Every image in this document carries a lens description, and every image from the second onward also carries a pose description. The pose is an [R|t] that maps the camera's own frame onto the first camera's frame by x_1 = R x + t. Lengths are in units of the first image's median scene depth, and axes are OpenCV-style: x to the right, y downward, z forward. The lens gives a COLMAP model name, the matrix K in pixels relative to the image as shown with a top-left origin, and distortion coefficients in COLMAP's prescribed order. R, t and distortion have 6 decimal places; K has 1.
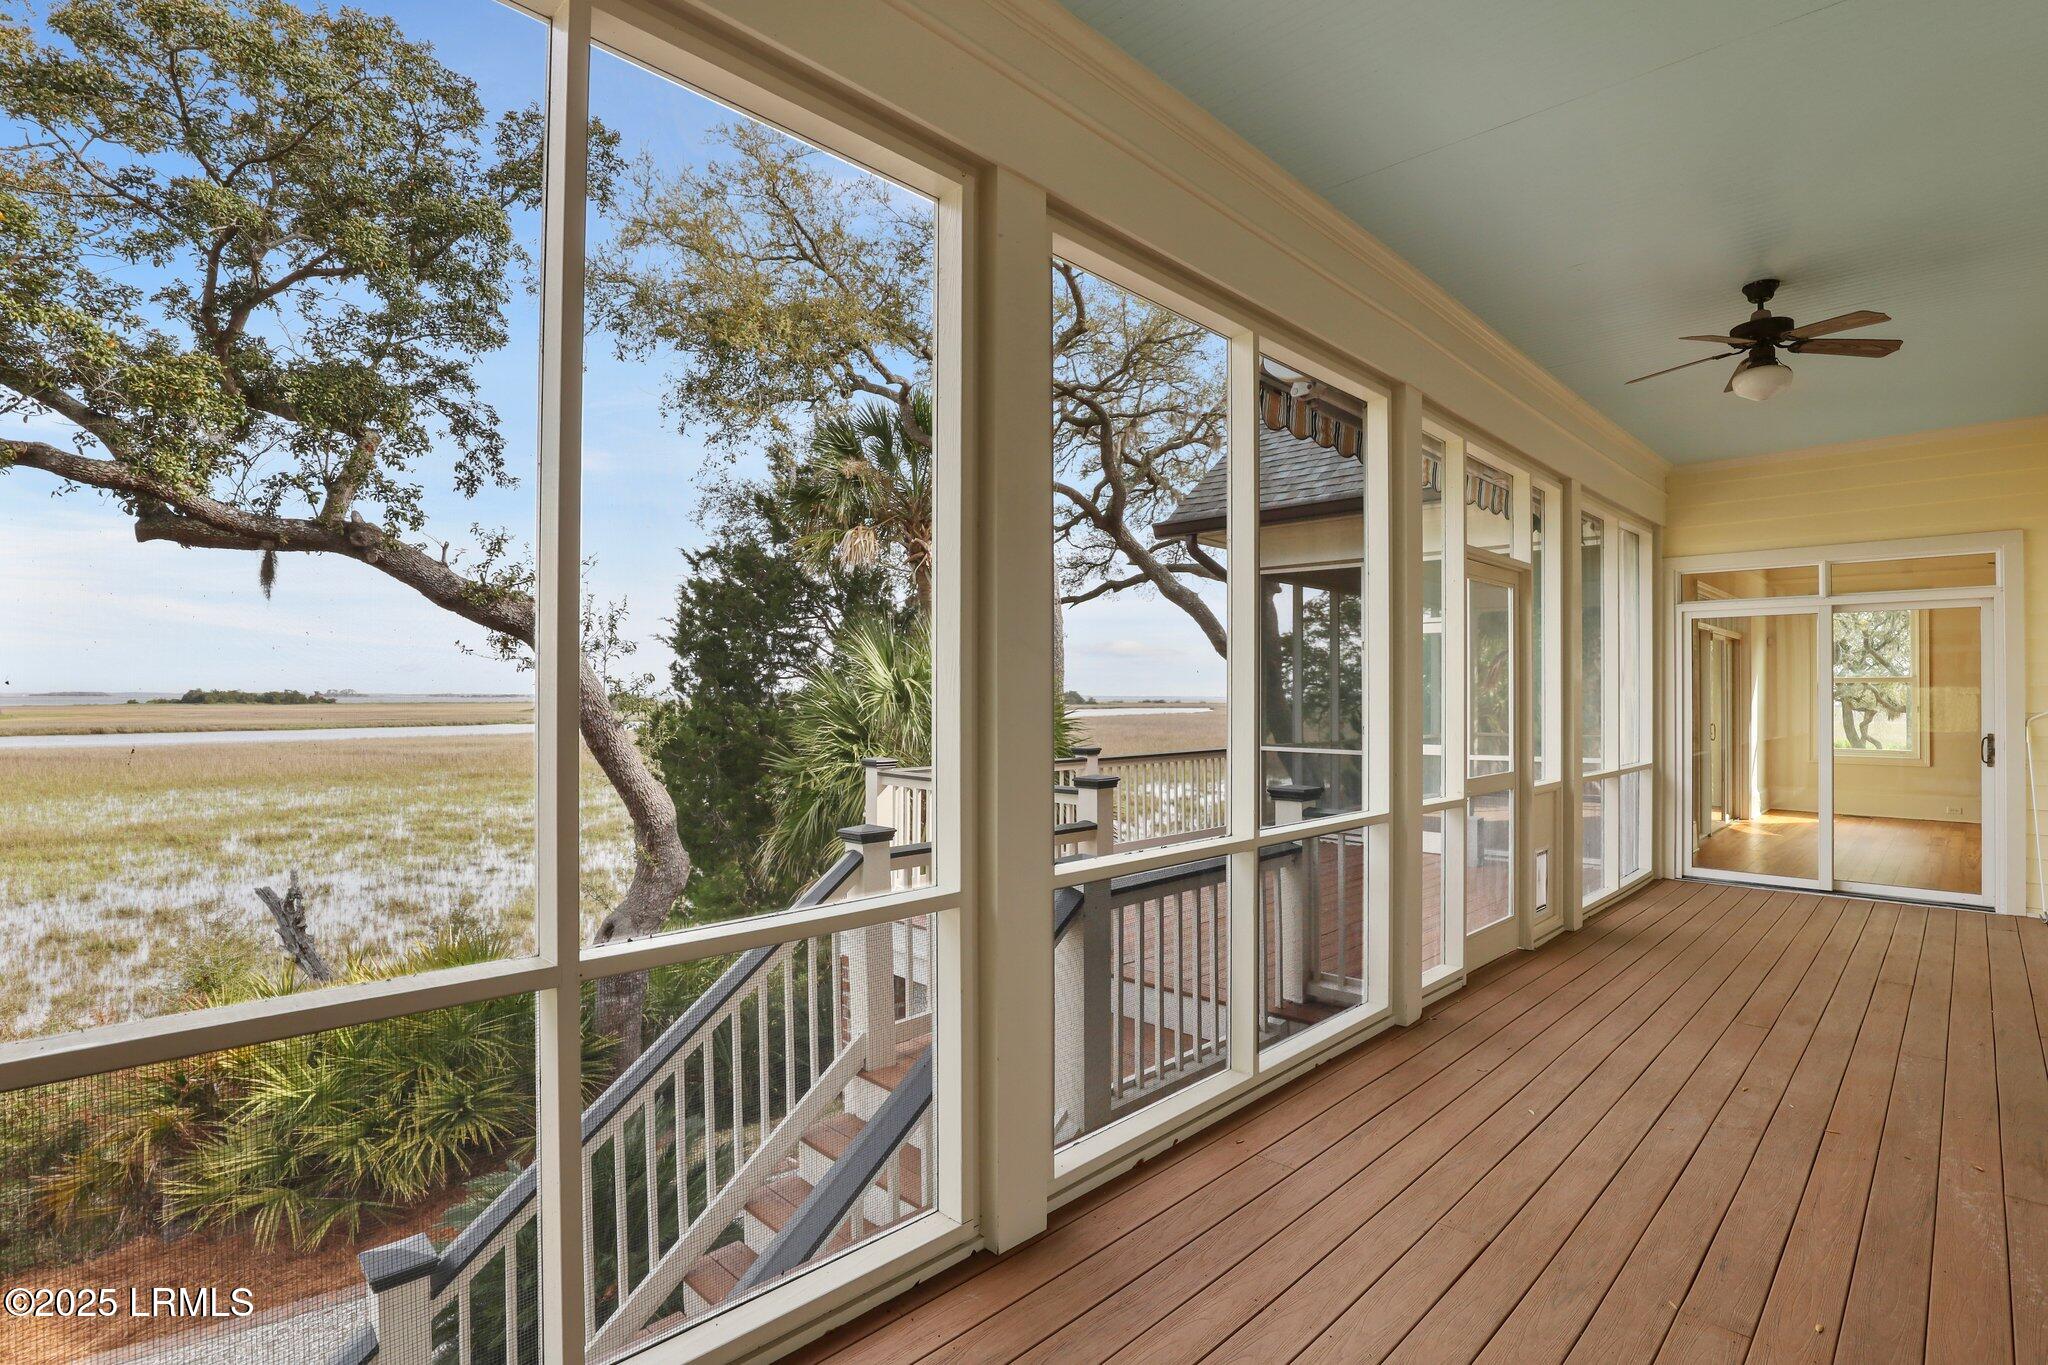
lens RADIAL K [[973.0, 0, 1034.2], [0, 973.0, 685.7], [0, 0, 1]] dist [-0.026708, -0.000364]
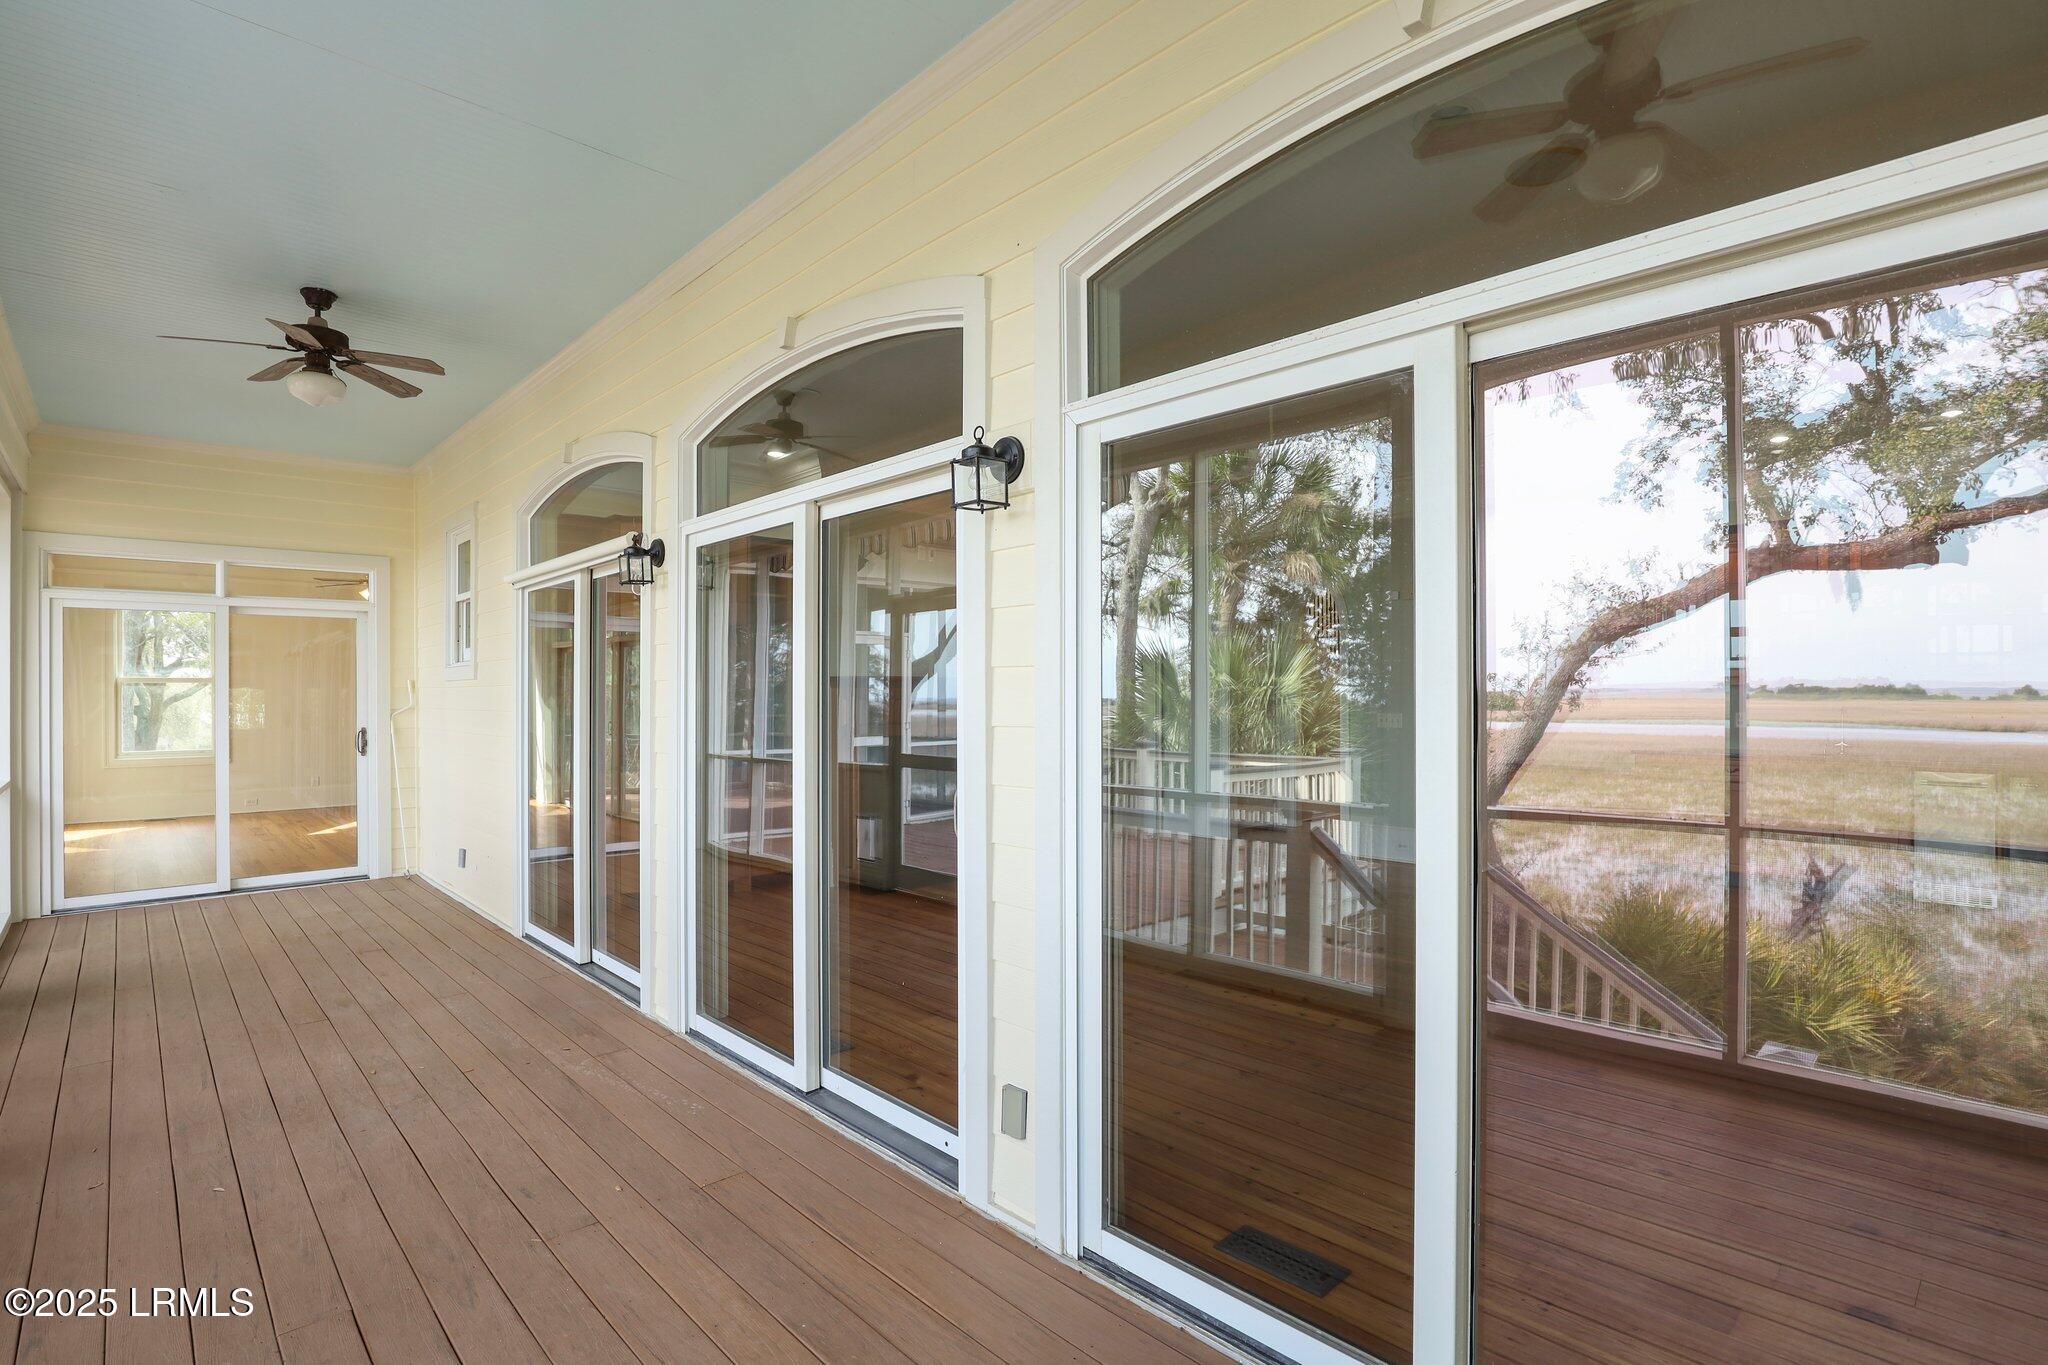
lens RADIAL K [[973.0, 0, 1034.2], [0, 973.0, 689.9], [0, 0, 1]] dist [-0.026708, -0.000364]
pose [[0.035714, -0.002479, 0.999359, -0.227753], [-0.001779, 0.999995, 0.002544, -0.000216], [-0.999360, -0.001868, 0.035709, 0.197697]]
